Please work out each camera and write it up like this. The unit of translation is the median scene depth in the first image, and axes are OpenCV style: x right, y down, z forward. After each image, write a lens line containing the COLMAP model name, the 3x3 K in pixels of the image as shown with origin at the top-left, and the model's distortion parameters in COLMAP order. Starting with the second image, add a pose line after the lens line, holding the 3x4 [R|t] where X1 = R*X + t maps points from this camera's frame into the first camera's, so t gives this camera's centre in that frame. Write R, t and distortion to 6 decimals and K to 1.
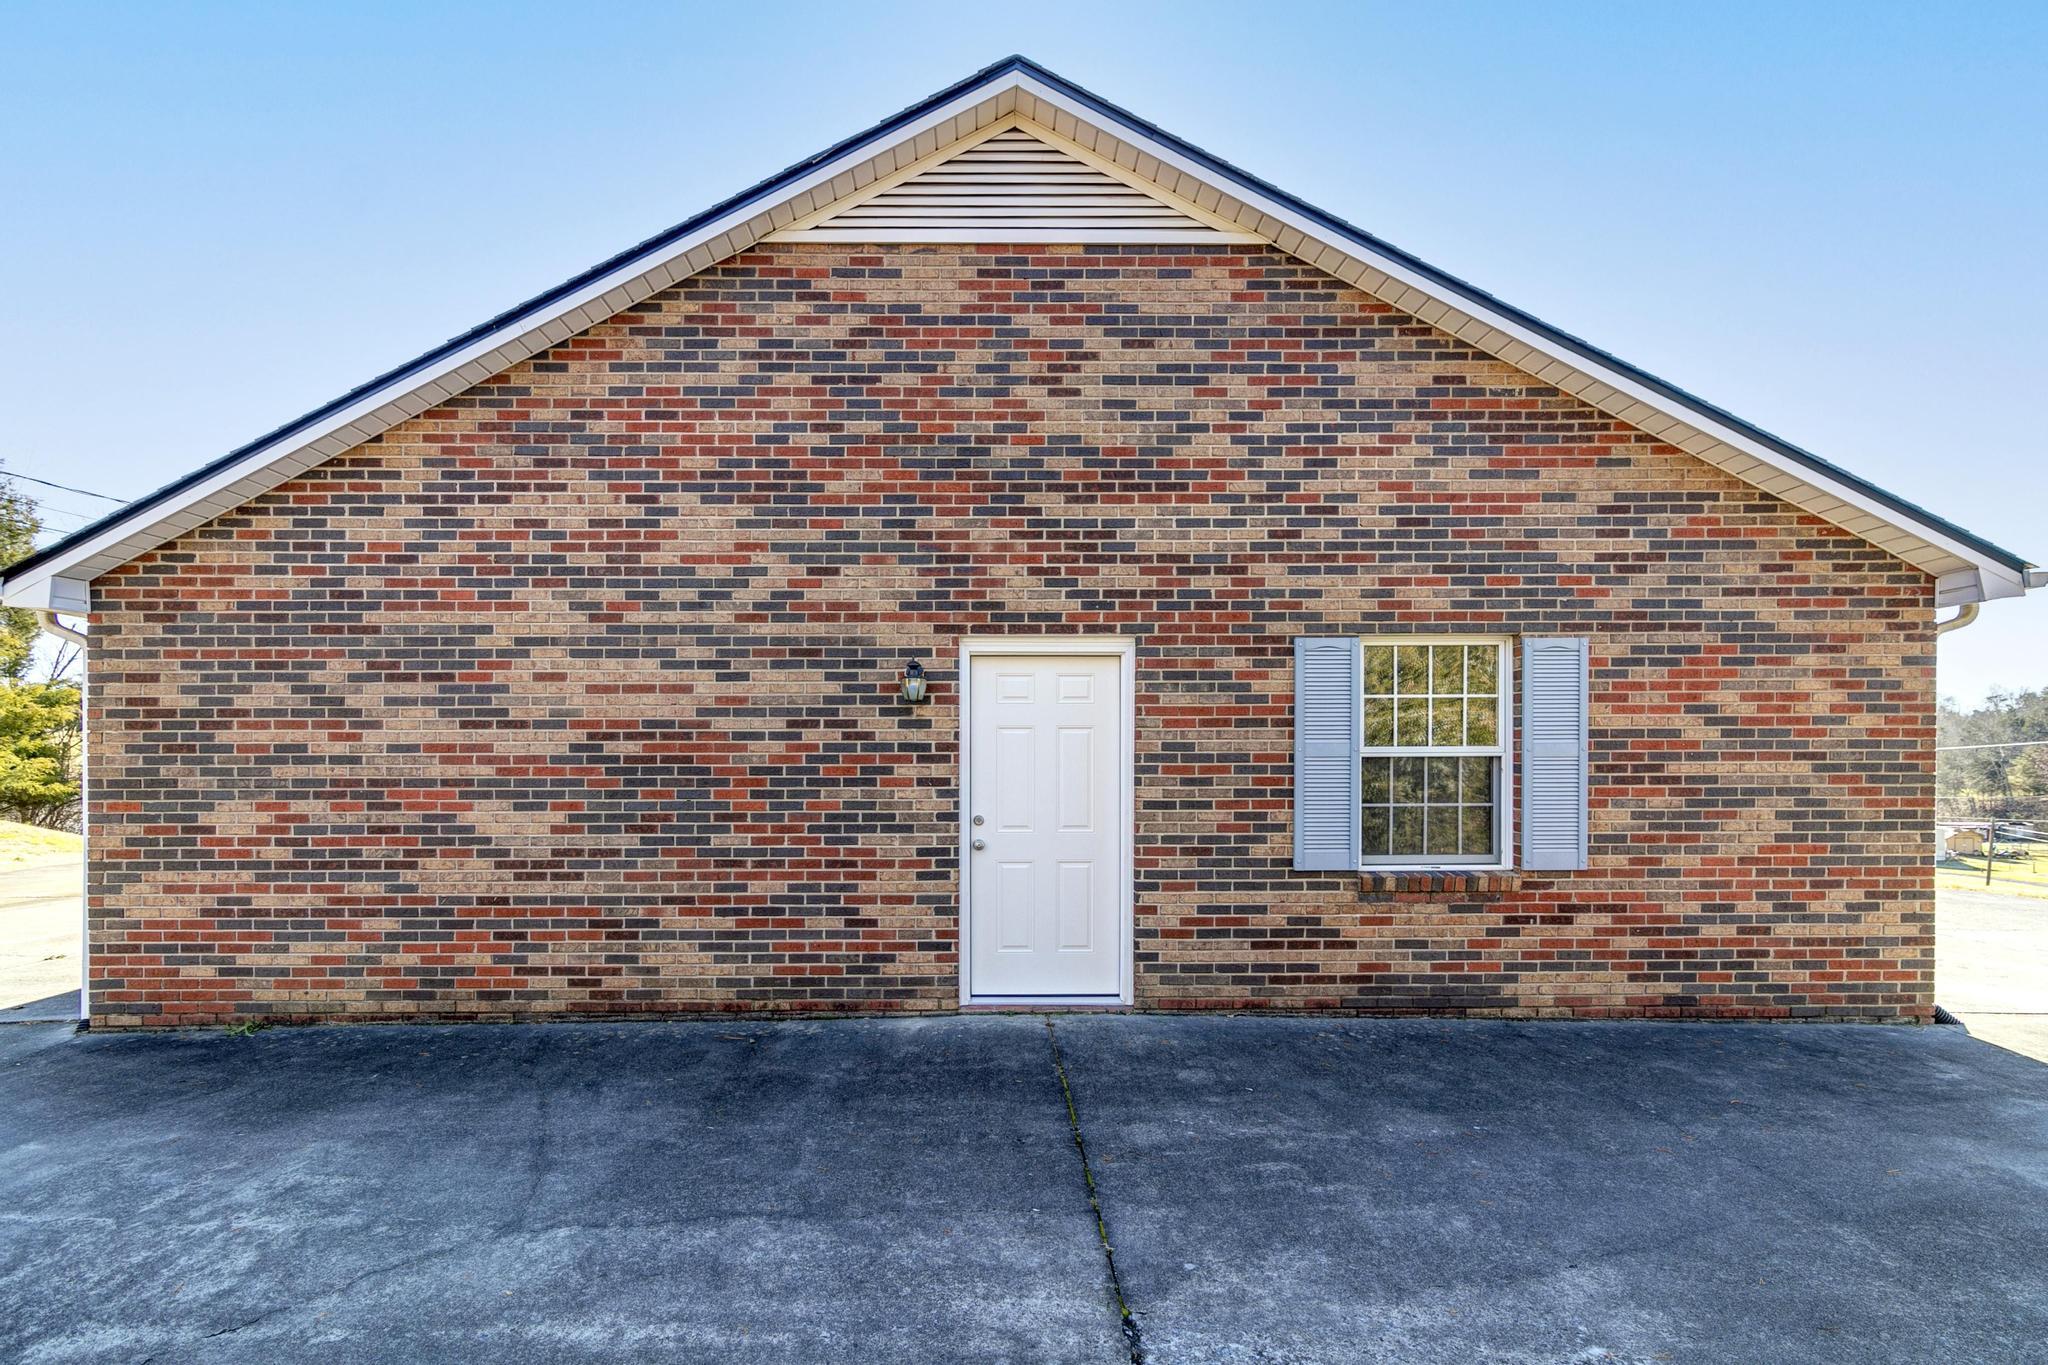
lens RADIAL K [[978.2, 0, 1021.9], [0, 978.2, 771.2], [0, 0, 1]] dist [-0.000756, -0.000145]
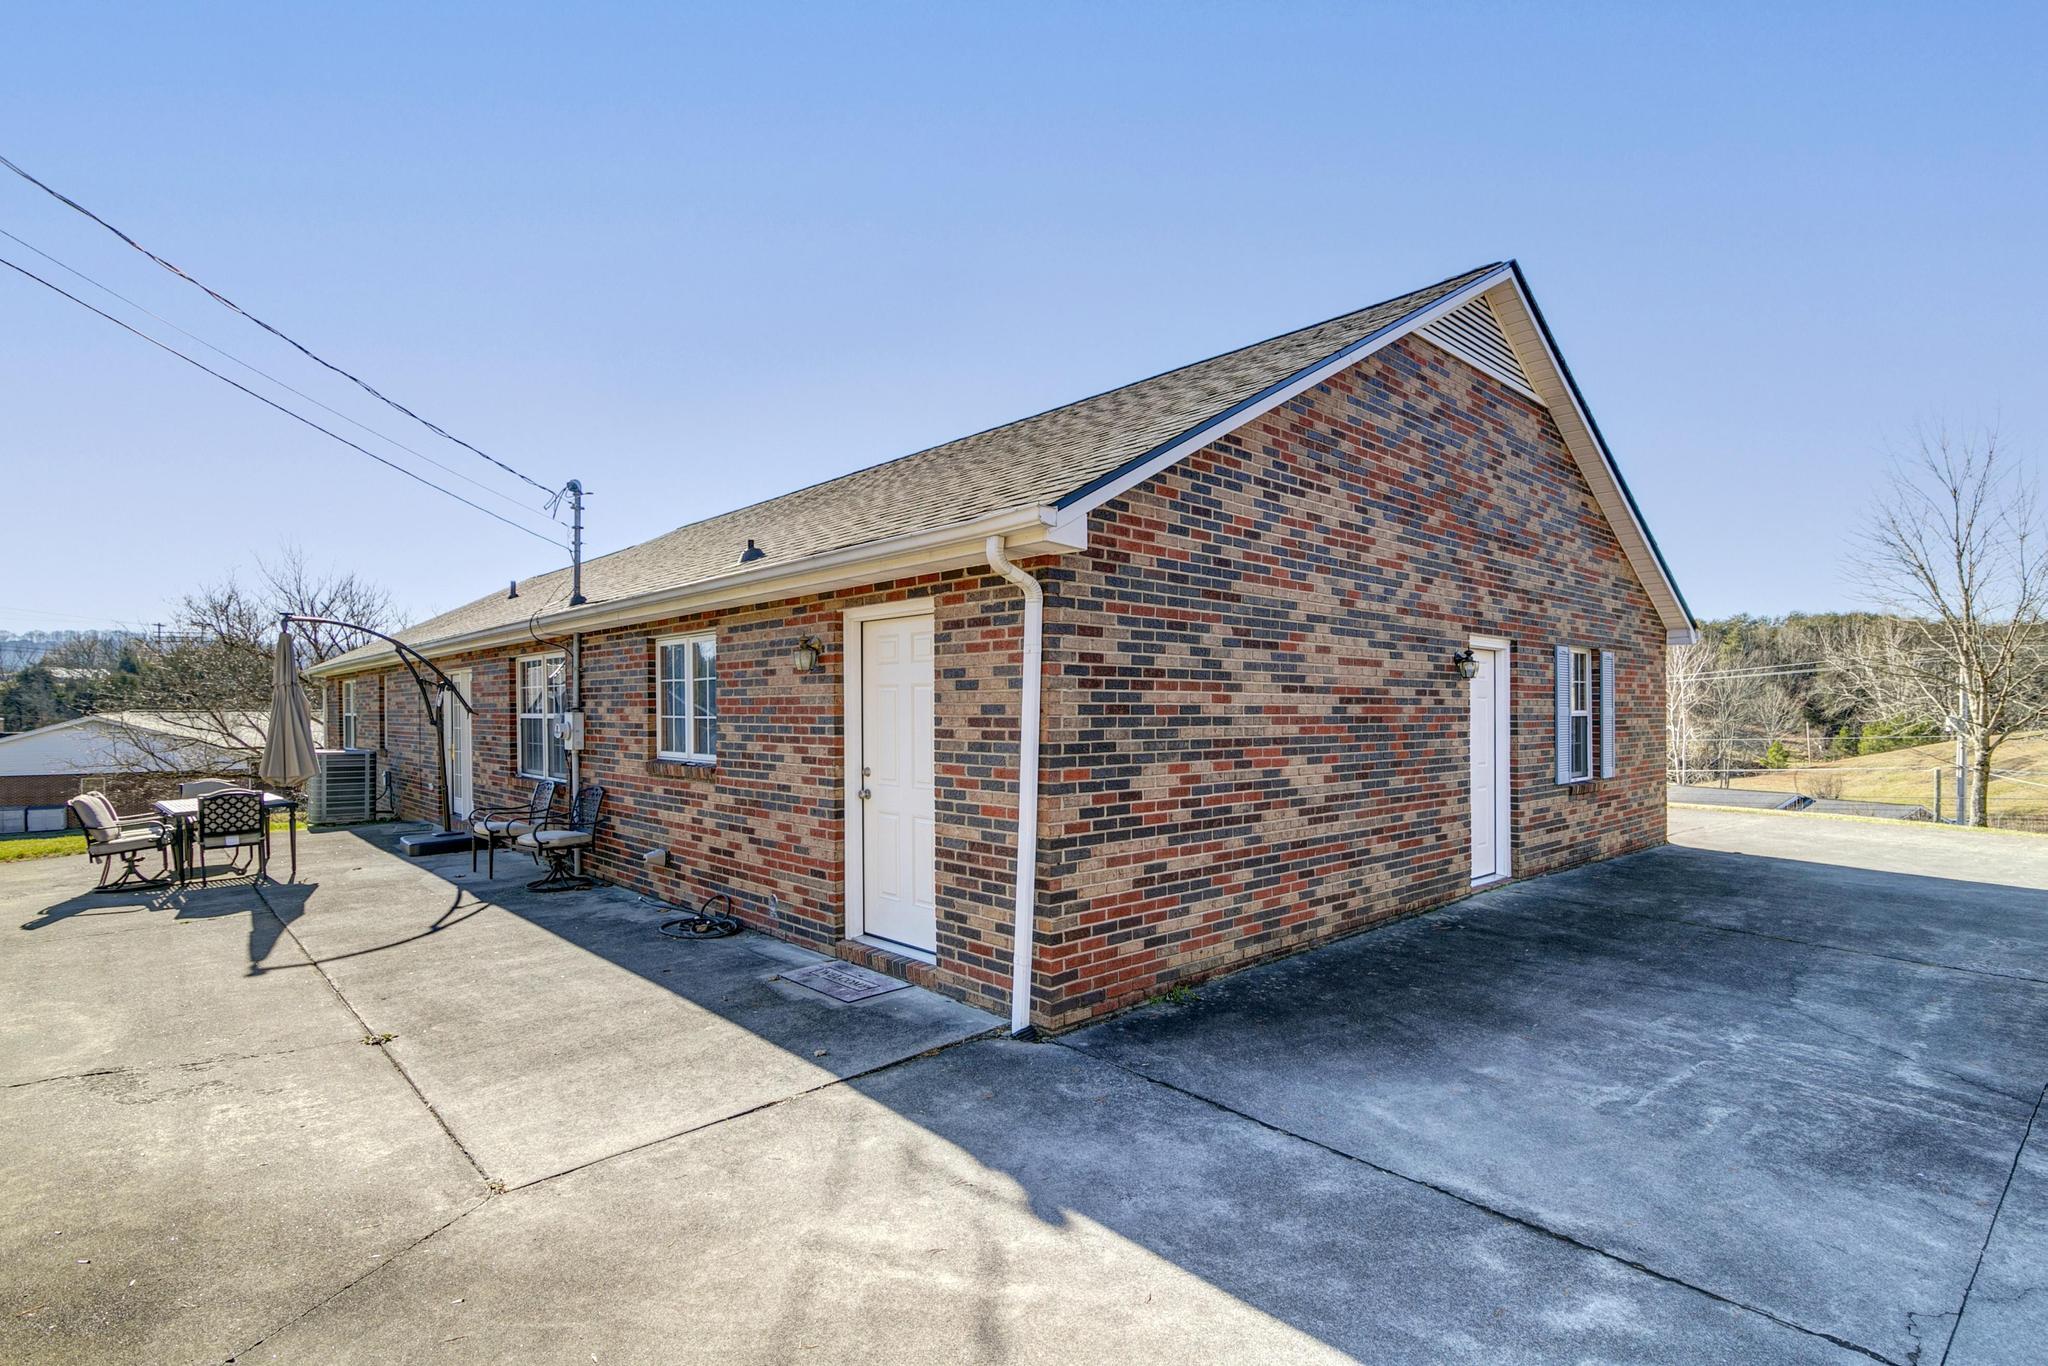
lens RADIAL K [[979.6, 0, 996.4], [0, 979.6, 709.8], [0, 0, 1]] dist [-0.000720, -0.000530]
pose [[0.752741, 0.003192, 0.658309, -1.556831], [0.007401, 0.999884, -0.013311, -0.011283], [-0.658275, 0.014892, 0.752630, 0.373782]]
